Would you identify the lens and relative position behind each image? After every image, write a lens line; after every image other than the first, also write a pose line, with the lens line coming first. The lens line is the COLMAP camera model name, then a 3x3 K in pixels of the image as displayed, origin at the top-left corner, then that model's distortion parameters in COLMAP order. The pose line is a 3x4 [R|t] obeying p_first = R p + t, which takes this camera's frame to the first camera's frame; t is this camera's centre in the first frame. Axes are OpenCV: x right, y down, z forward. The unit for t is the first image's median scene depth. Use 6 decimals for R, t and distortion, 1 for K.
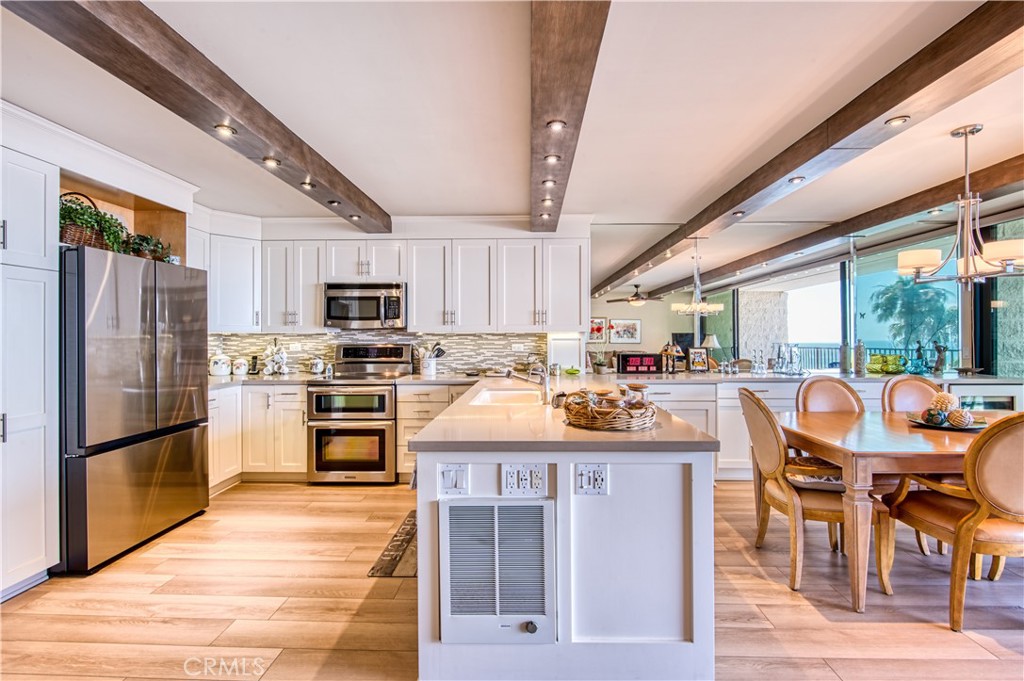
lens RADIAL K [[443.2, 0, 511.5], [0, 443.2, 336.4], [0, 0, 1]] dist [-0.014994, -0.001547]
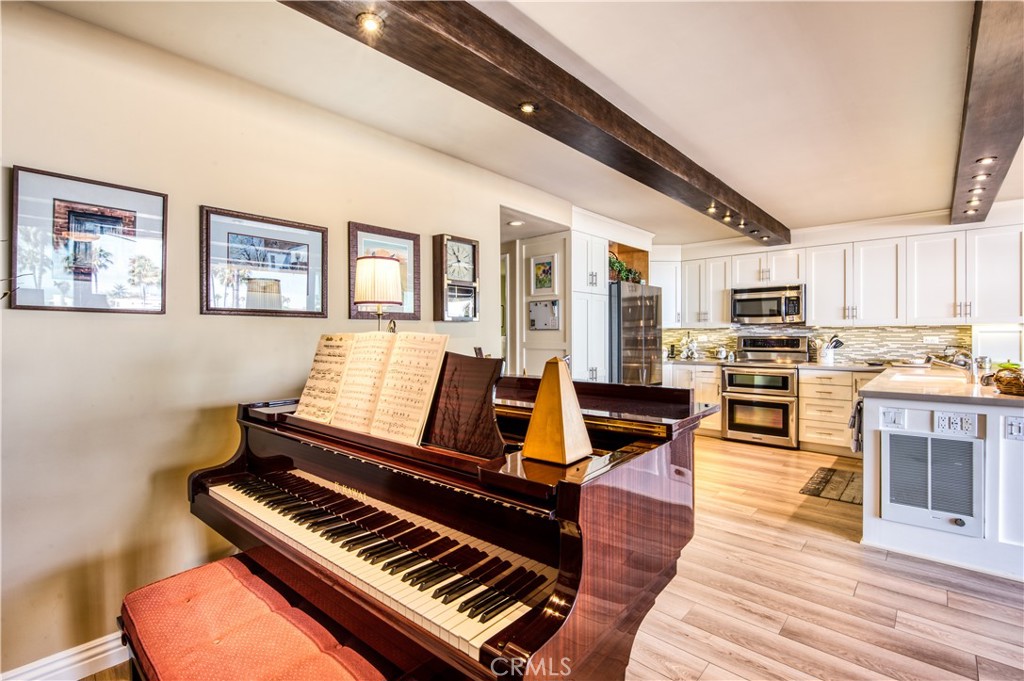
lens RADIAL K [[443.2, 0, 510.4], [0, 443.2, 338.1], [0, 0, 1]] dist [-0.014994, -0.001547]
pose [[0.747213, 0.005413, -0.664563, -0.044341], [0.002759, 0.999933, 0.011248, 0.007662], [0.664579, -0.010238, 0.747148, -0.405208]]
